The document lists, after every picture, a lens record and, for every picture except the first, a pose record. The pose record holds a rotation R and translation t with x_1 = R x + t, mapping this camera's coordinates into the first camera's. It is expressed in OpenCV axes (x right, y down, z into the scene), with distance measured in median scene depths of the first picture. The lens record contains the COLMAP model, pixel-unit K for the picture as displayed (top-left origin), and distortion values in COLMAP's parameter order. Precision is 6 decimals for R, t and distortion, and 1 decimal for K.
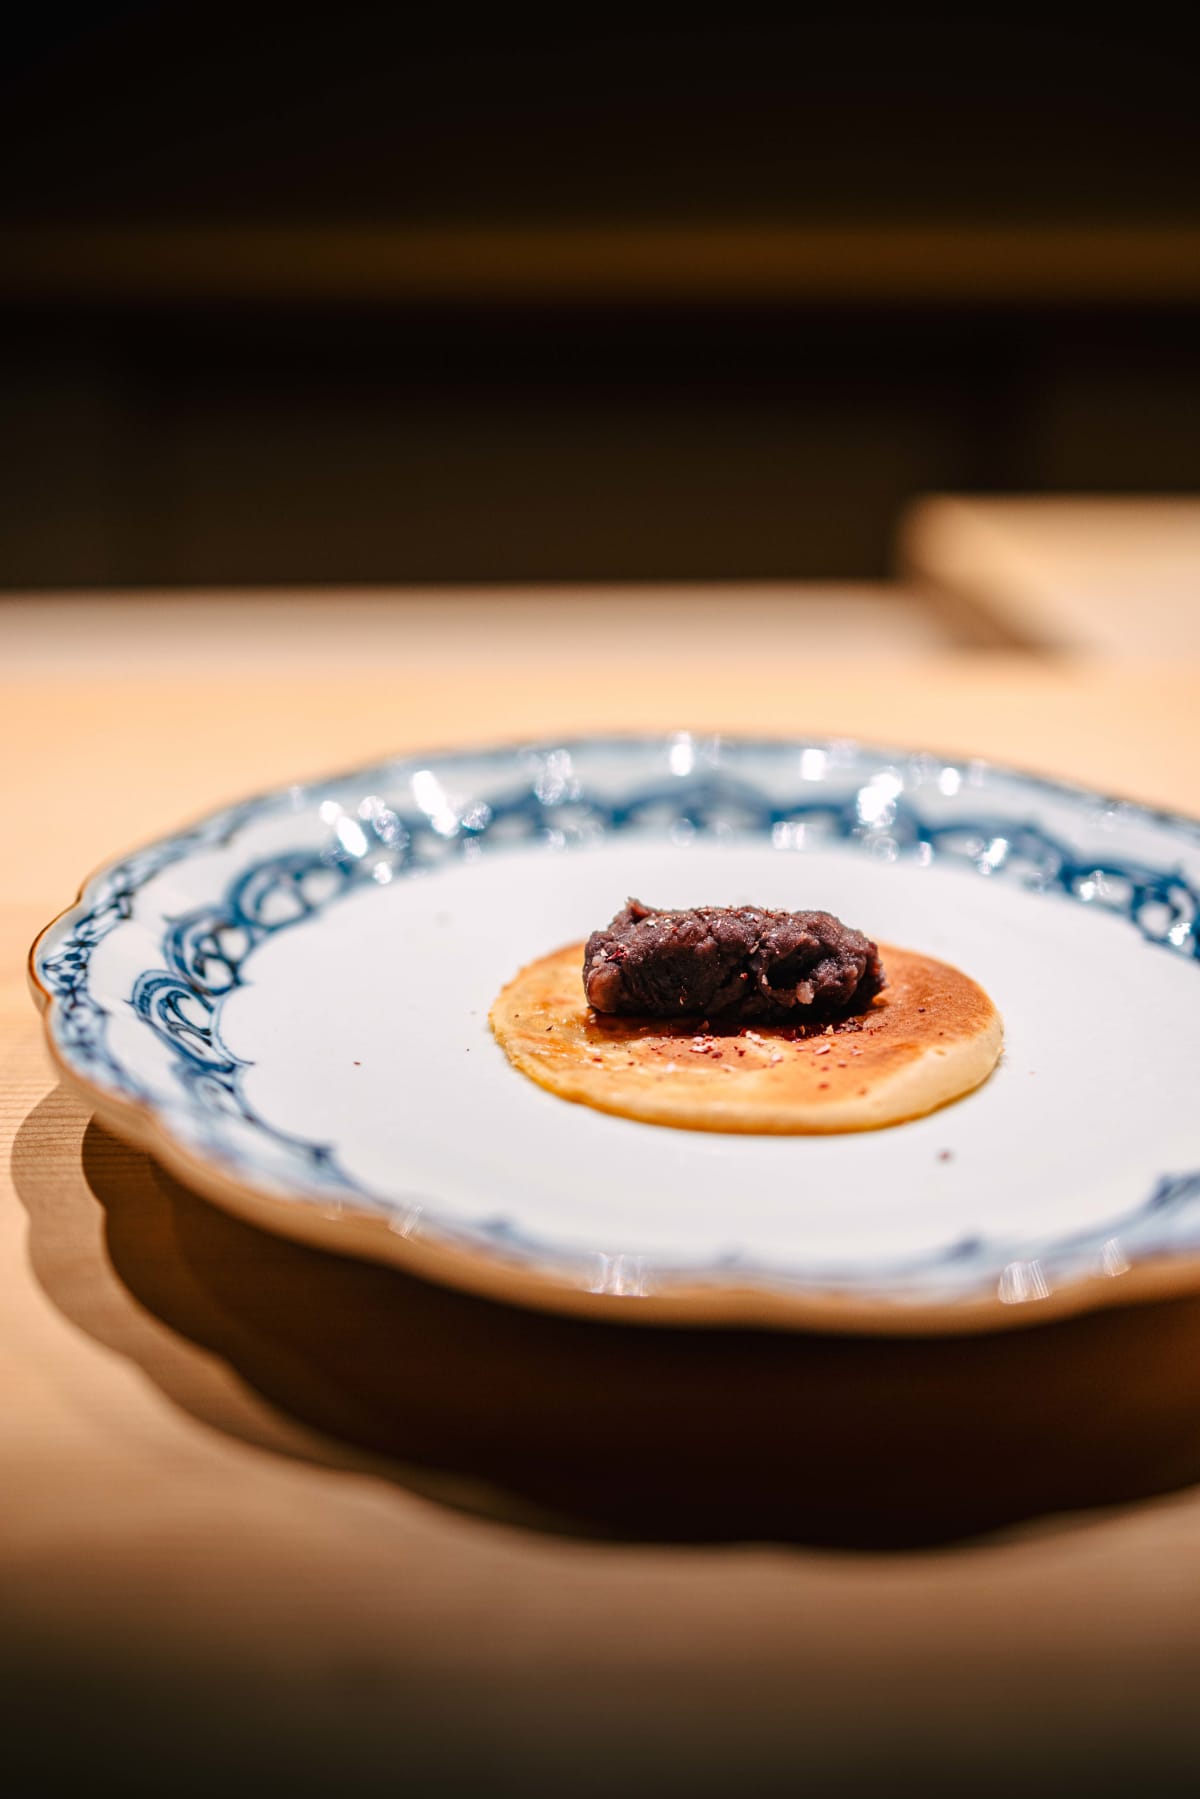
lens RADIAL K [[1876.6, 0, 569.8], [0, 1876.6, 897.7], [0, 0, 1]] dist [0.026714, -0.009878]
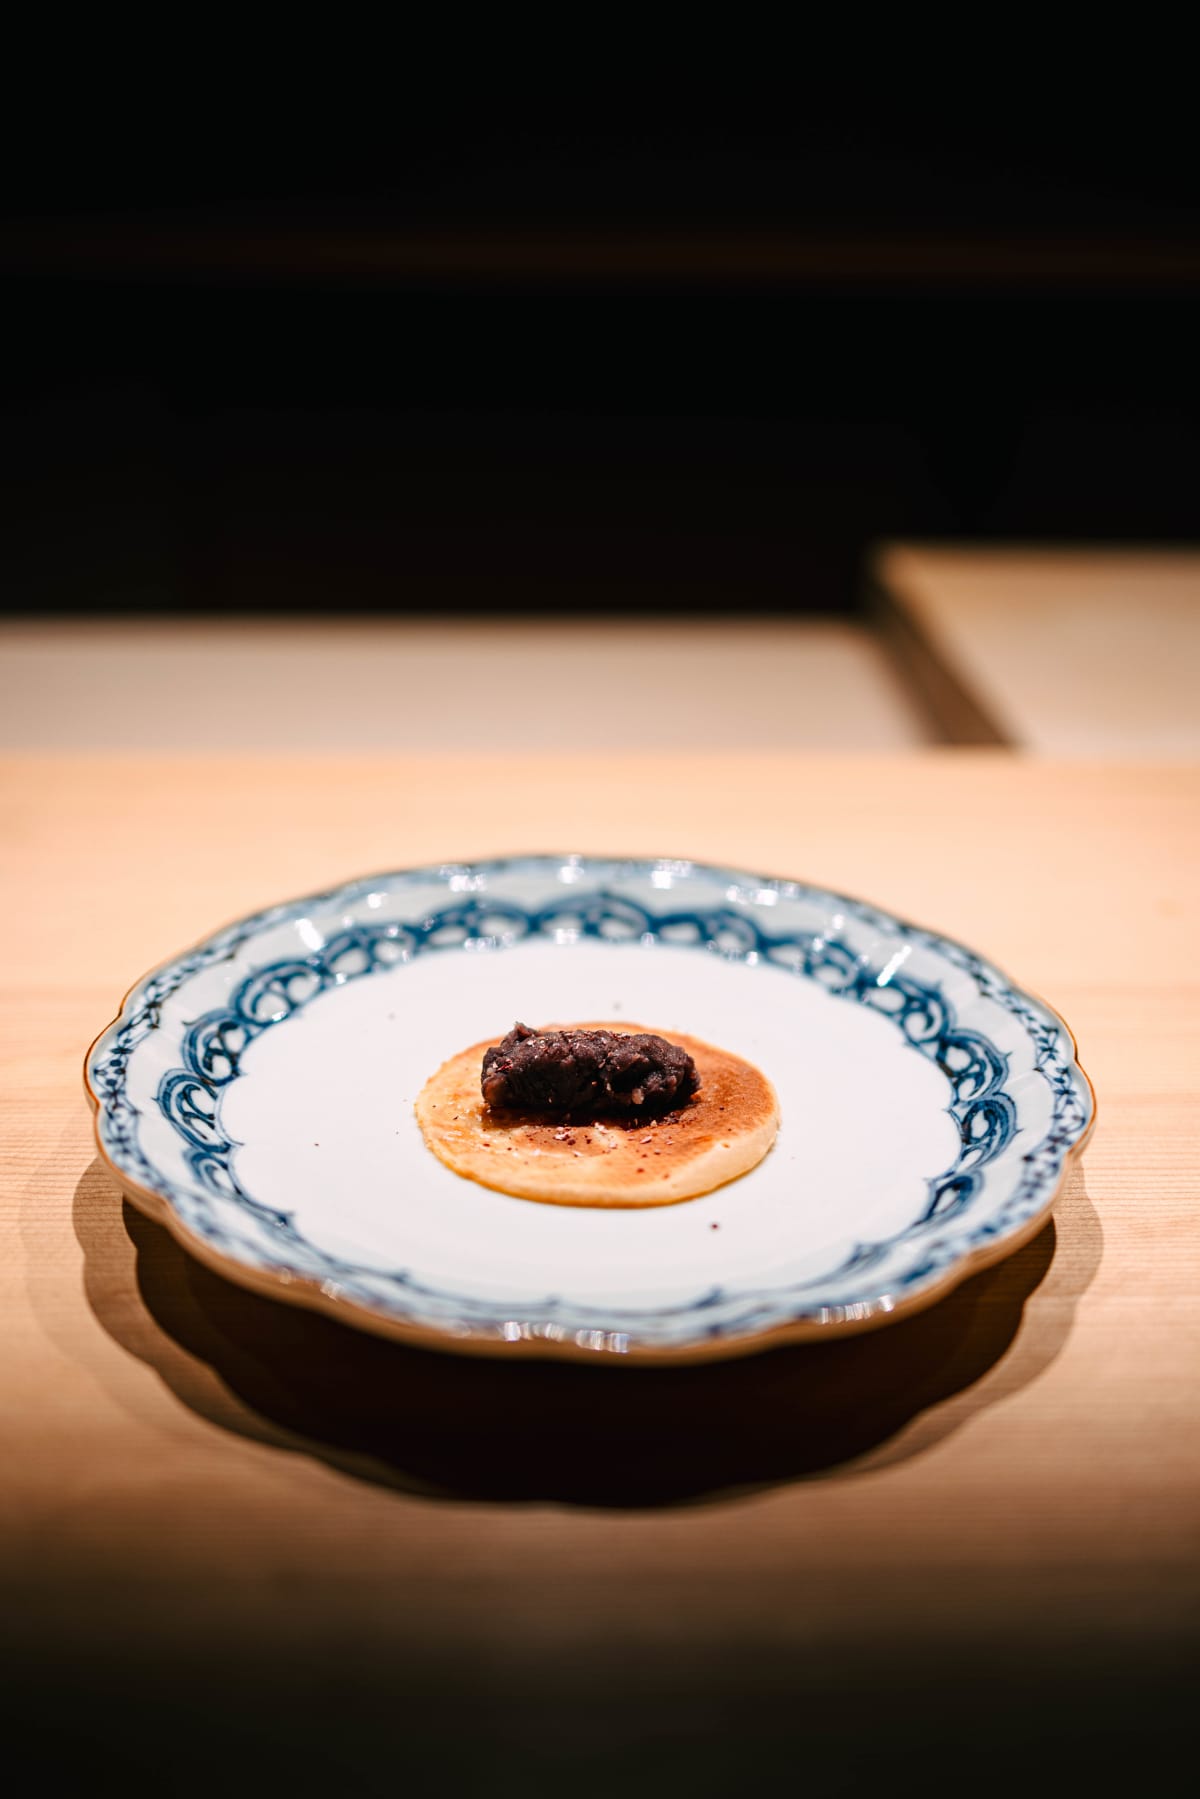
lens RADIAL K [[1805.3, 0, 625.5], [0, 1805.3, 922.5], [0, 0, 1]] dist [0.006422, 0.001517]
pose [[0.999872, 0.014951, 0.005694, 0.106398], [-0.015332, 0.997126, 0.074188, -0.178668], [-0.004569, -0.074265, 0.997228, -0.336406]]
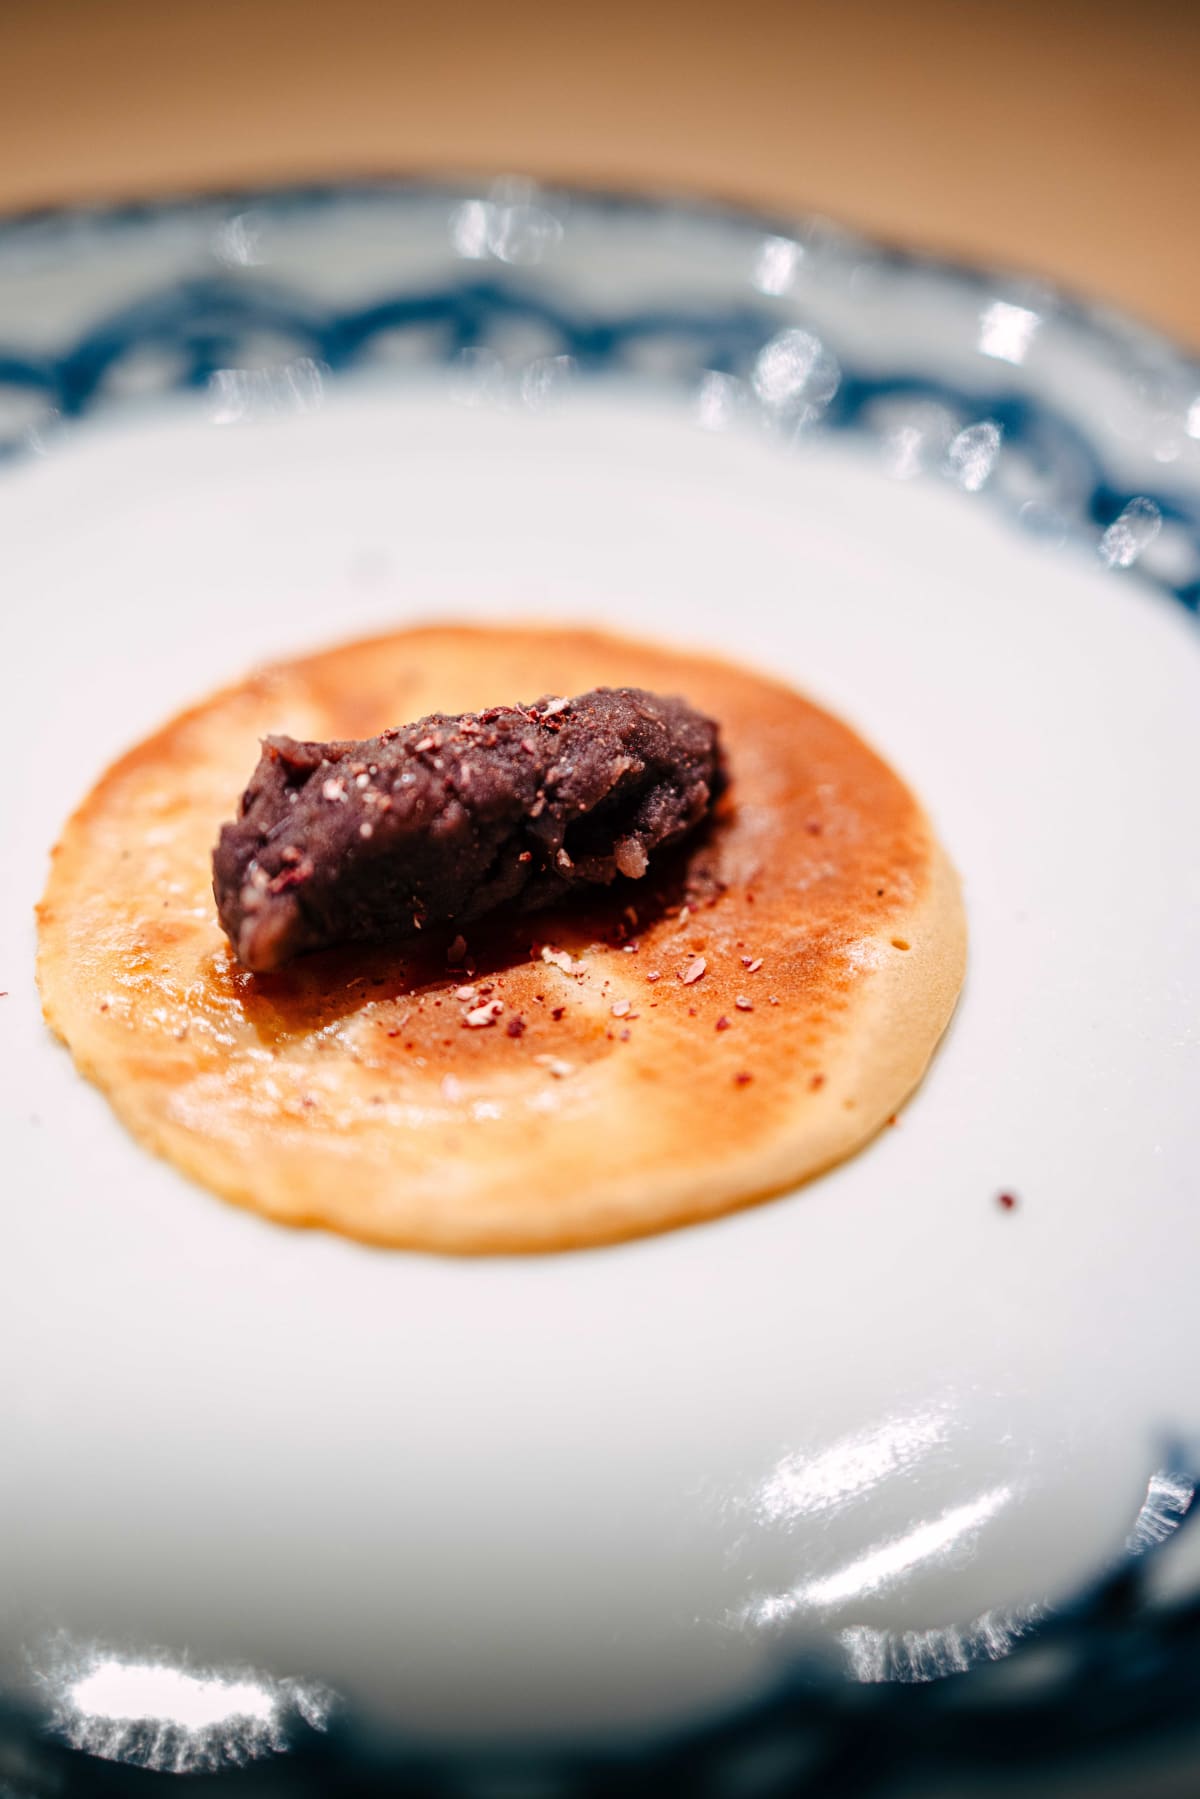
lens RADIAL K [[1876.6, 0, 569.8], [0, 1876.6, 897.7], [0, 0, 1]] dist [0.026714, -0.009878]
pose [[0.920622, -0.249673, 0.300198, -0.058826], [0.096675, 0.890657, 0.444279, -0.184160], [-0.378298, -0.379991, 0.844096, 0.539408]]
